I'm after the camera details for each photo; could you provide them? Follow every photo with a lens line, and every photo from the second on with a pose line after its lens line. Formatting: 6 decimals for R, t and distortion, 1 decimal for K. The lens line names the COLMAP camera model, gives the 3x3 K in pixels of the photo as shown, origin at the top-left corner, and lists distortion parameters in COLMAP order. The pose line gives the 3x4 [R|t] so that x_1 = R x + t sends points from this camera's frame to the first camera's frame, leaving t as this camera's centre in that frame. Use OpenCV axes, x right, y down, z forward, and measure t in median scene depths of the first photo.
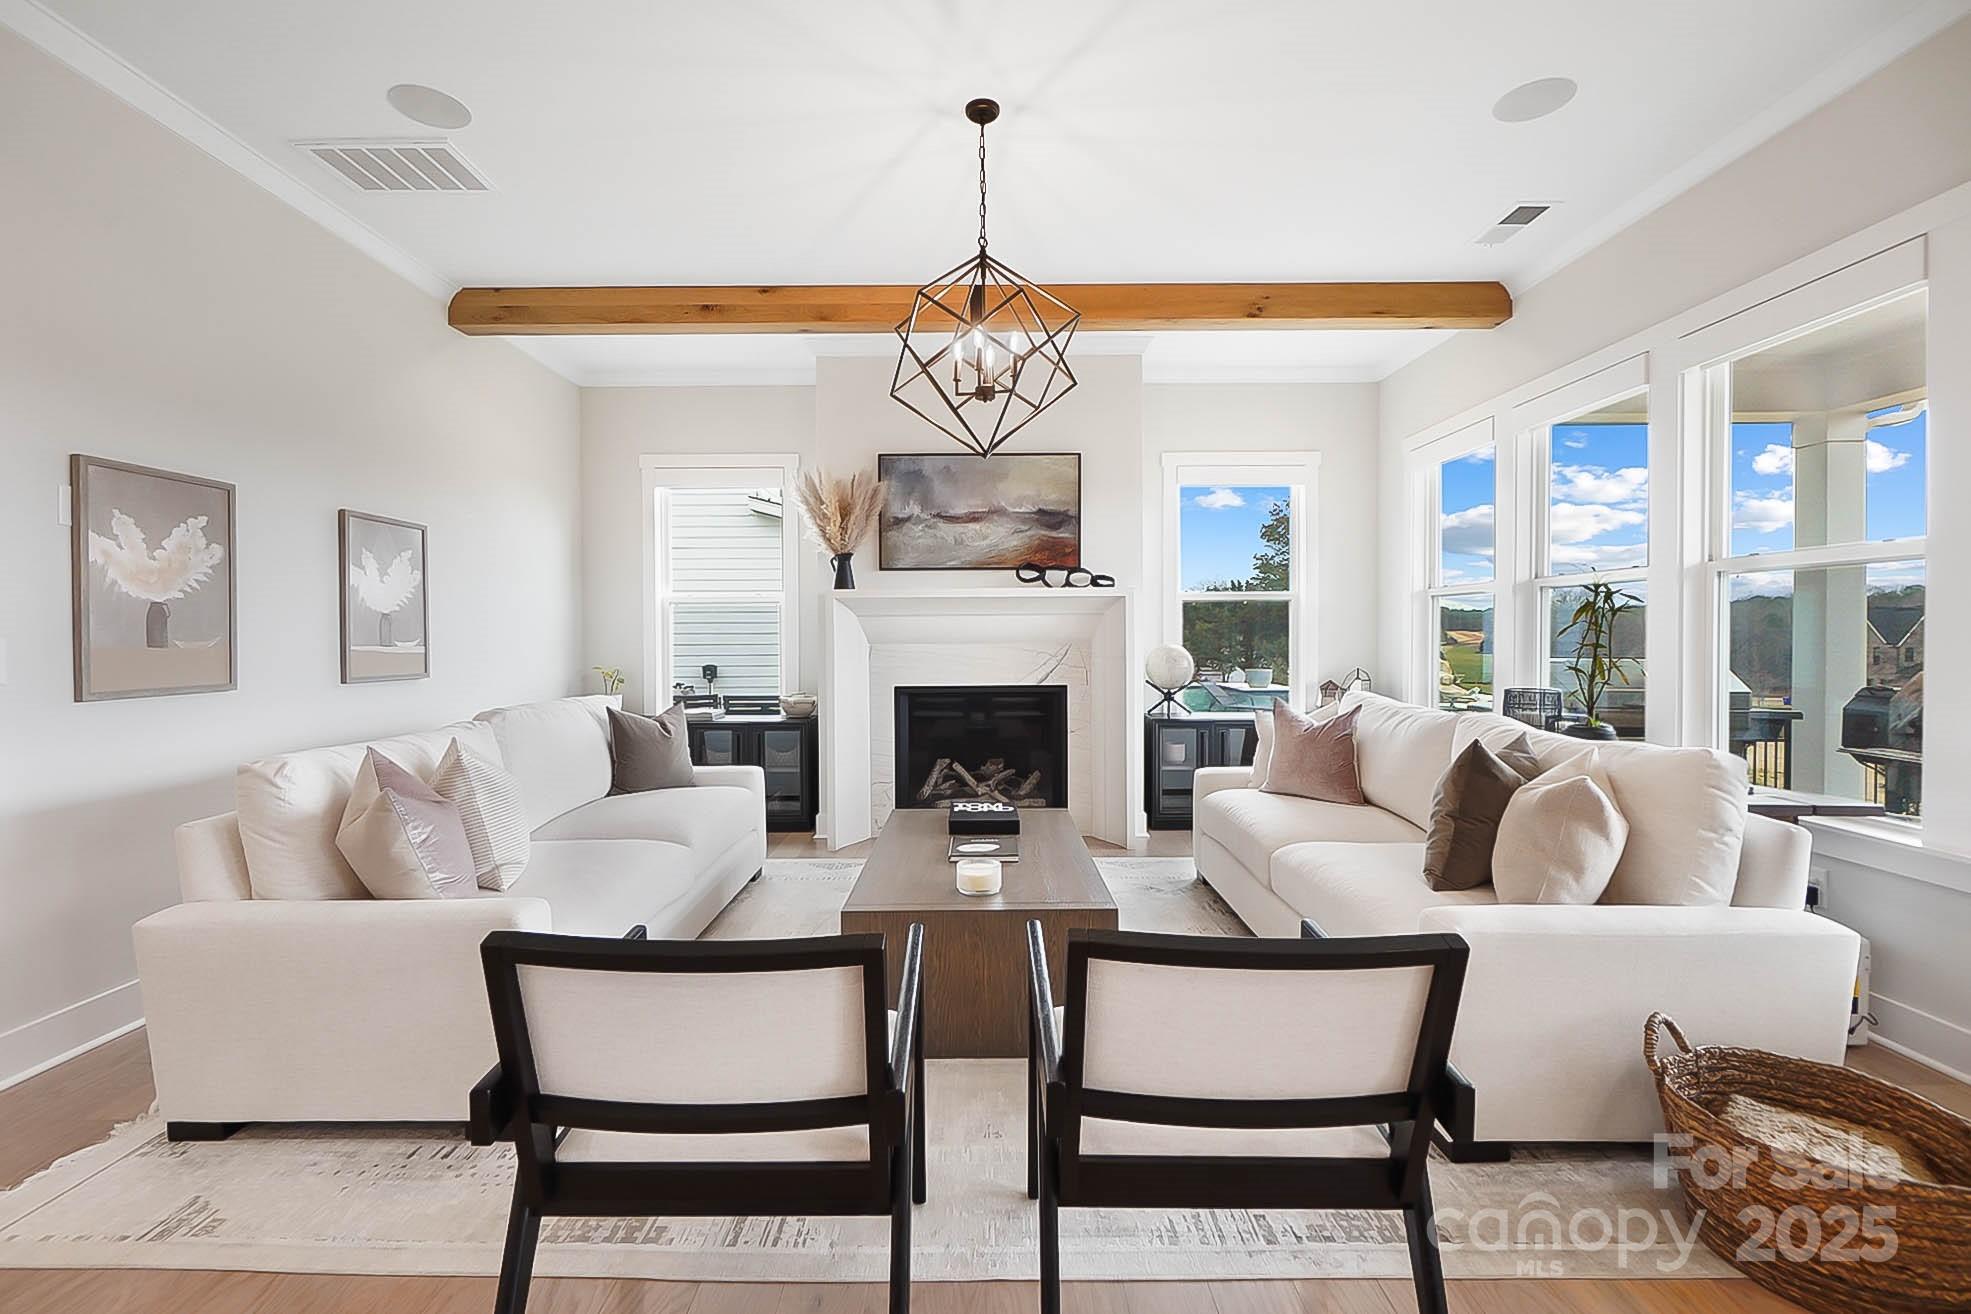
lens RADIAL K [[910.7, 0, 977.4], [0, 910.7, 622.3], [0, 0, 1]] dist [-0.003467, -0.000653]
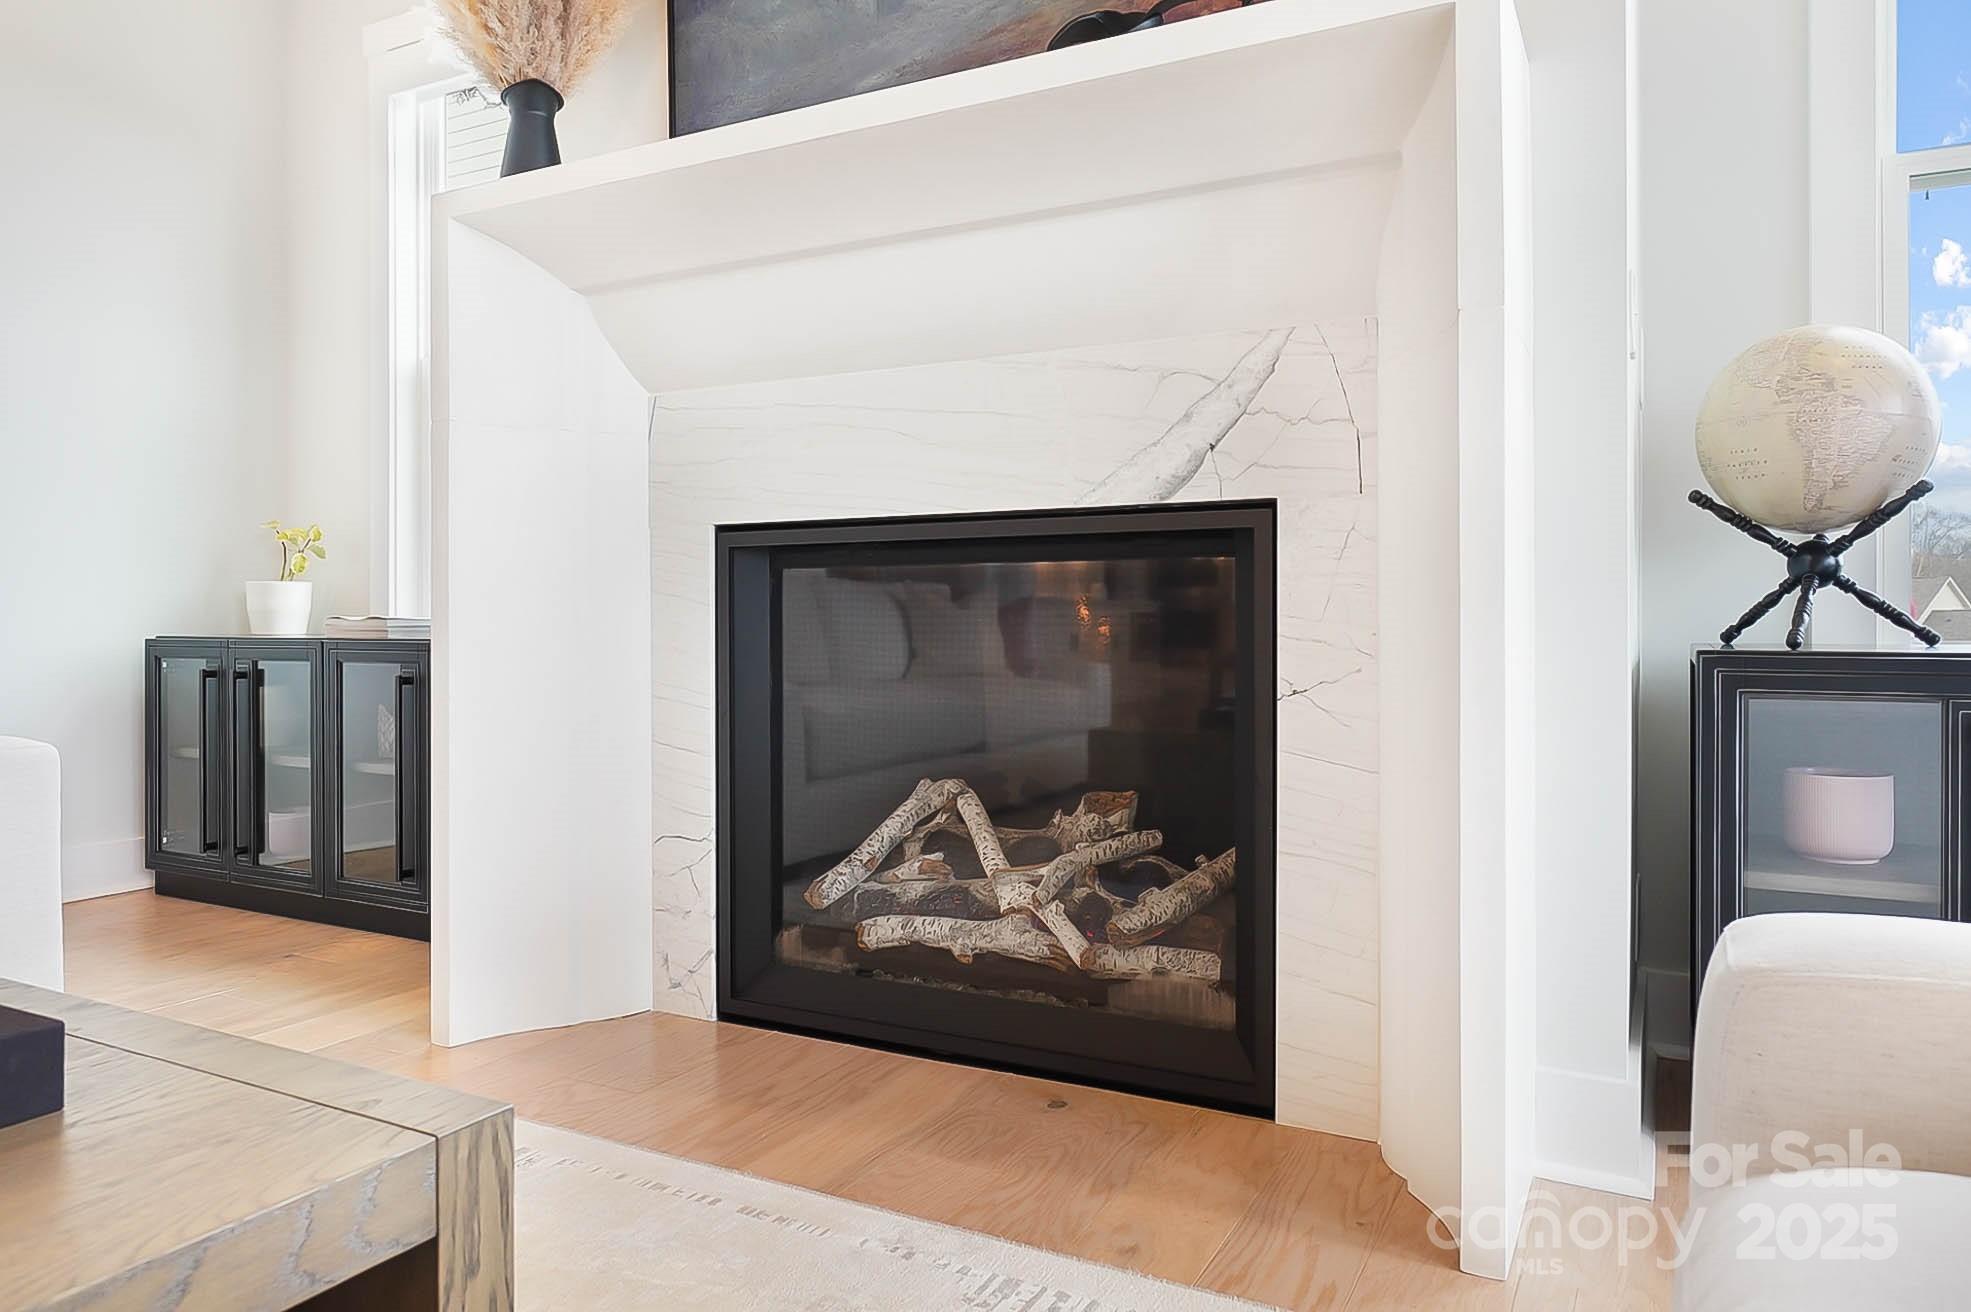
lens RADIAL K [[1279.2, 0, 988.7], [0, 1279.2, 595.0], [0, 0, 1]] dist [0.030547, -0.000006]
pose [[0.881674, -0.007054, -0.471807, 0.193928], [-0.005135, 0.999686, -0.024543, 0.104717], [0.471832, 0.024061, 0.881360, 0.666533]]
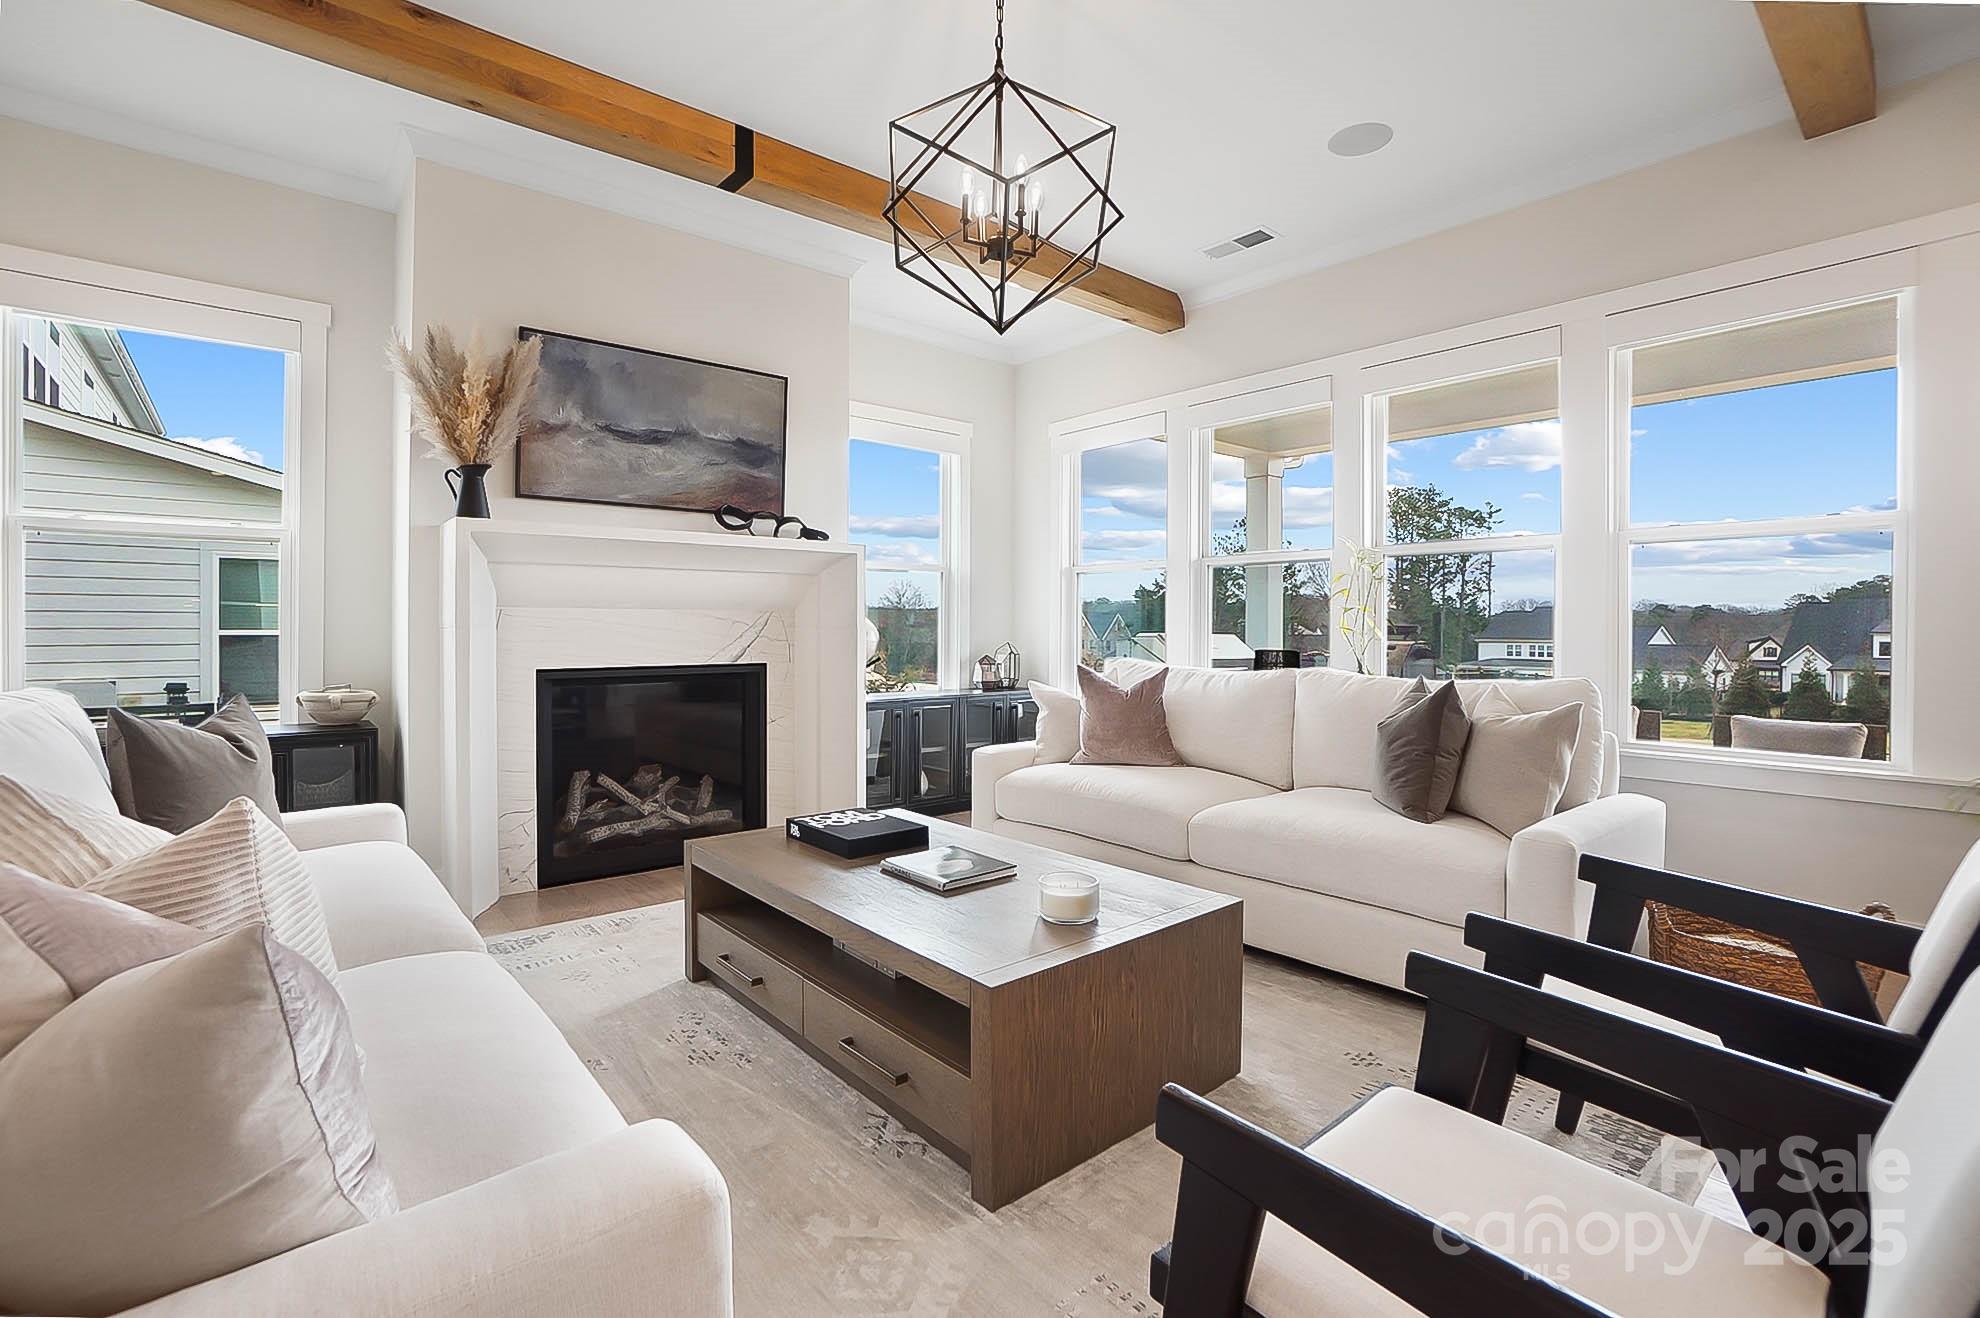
lens RADIAL K [[914.9, 0, 981.9], [0, 914.9, 624.1], [0, 0, 1]] dist [-0.003467, -0.000653]
pose [[0.775586, 0.007037, 0.631202, -0.265512], [-0.005183, 0.999975, -0.004780, 0.037915], [-0.631220, 0.000436, 0.775604, 0.258549]]
